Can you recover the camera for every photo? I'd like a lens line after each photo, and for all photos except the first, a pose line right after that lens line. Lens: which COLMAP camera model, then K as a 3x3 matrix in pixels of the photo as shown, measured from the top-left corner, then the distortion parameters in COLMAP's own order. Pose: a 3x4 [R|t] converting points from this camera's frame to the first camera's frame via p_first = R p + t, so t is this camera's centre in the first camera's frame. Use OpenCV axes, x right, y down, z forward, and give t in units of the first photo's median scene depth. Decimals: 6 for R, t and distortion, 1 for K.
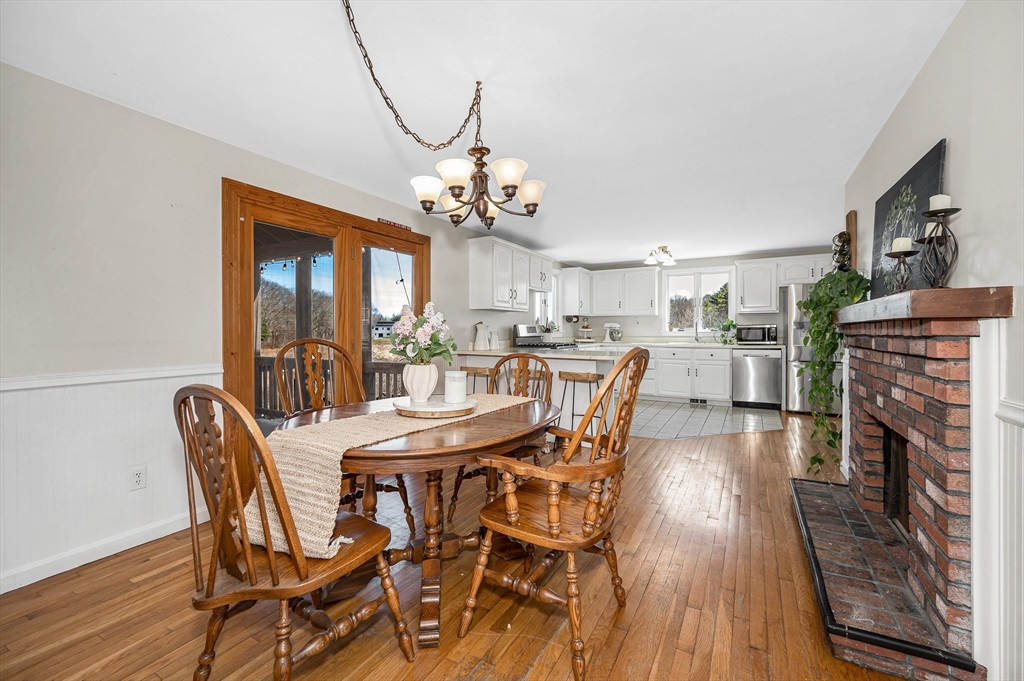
lens RADIAL K [[429.5, 0, 514.5], [0, 429.5, 335.9], [0, 0, 1]] dist [-0.001814, -0.000088]
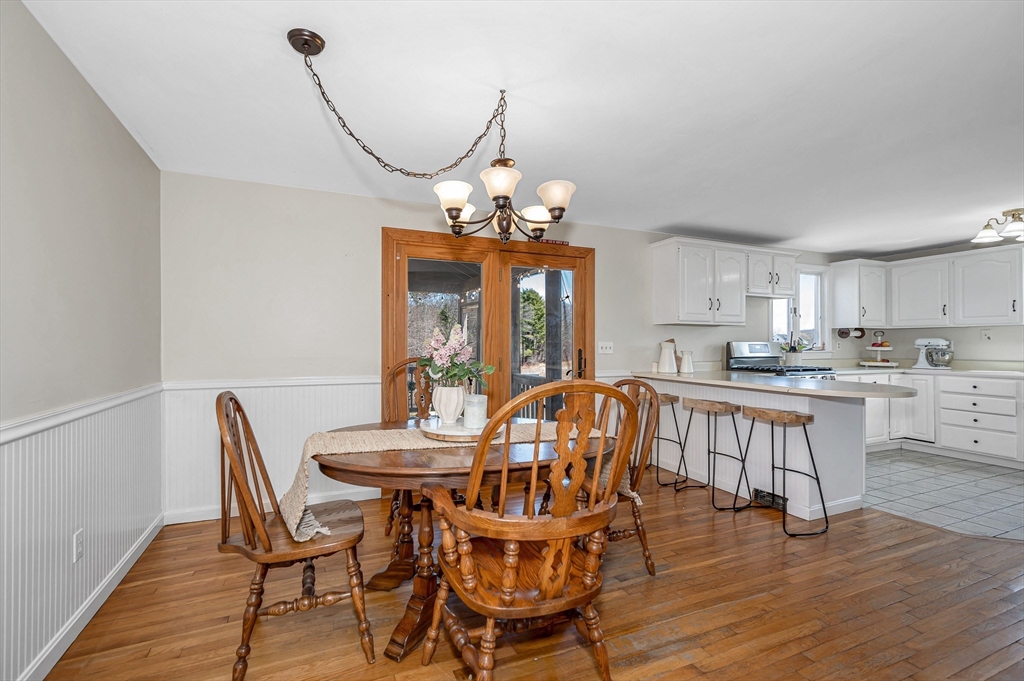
lens RADIAL K [[454.4, 0, 497.1], [0, 454.4, 340.4], [0, 0, 1]] dist [0.000070, 0.000117]
pose [[0.787251, -0.001949, -0.616630, 0.157990], [-0.012887, 0.999725, -0.019613, -0.006232], [0.616498, 0.023387, 0.787009, 0.065117]]
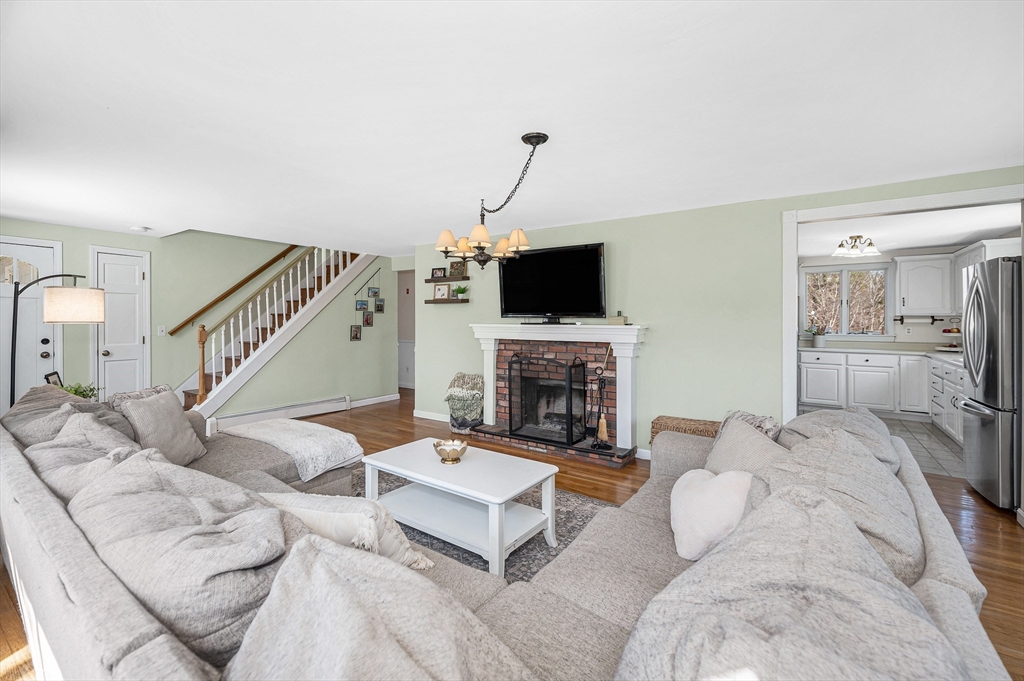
lens RADIAL K [[438.7, 0, 507.6], [0, 438.7, 320.7], [0, 0, 1]] dist [0.000724, 0.000066]
pose [[-0.093425, 0.001466, -0.995625, 1.156922], [-0.018617, 0.999822, 0.003219, -0.030594], [0.995452, 0.018836, -0.093381, 0.383680]]
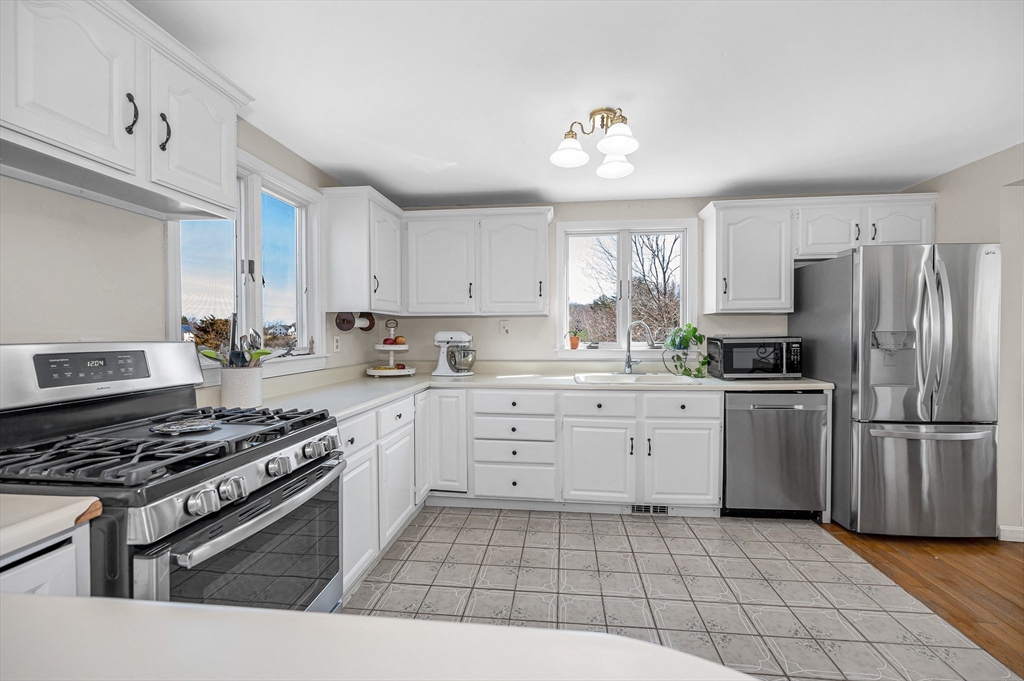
lens RADIAL K [[423.9, 0, 520.6], [0, 423.9, 339.9], [0, 0, 1]] dist [-0.000256, -0.000042]
pose [[0.919003, -0.007215, 0.394184, 0.138282], [0.008276, 0.999965, -0.000991, -0.023869], [-0.394163, 0.004173, 0.919031, 0.662620]]
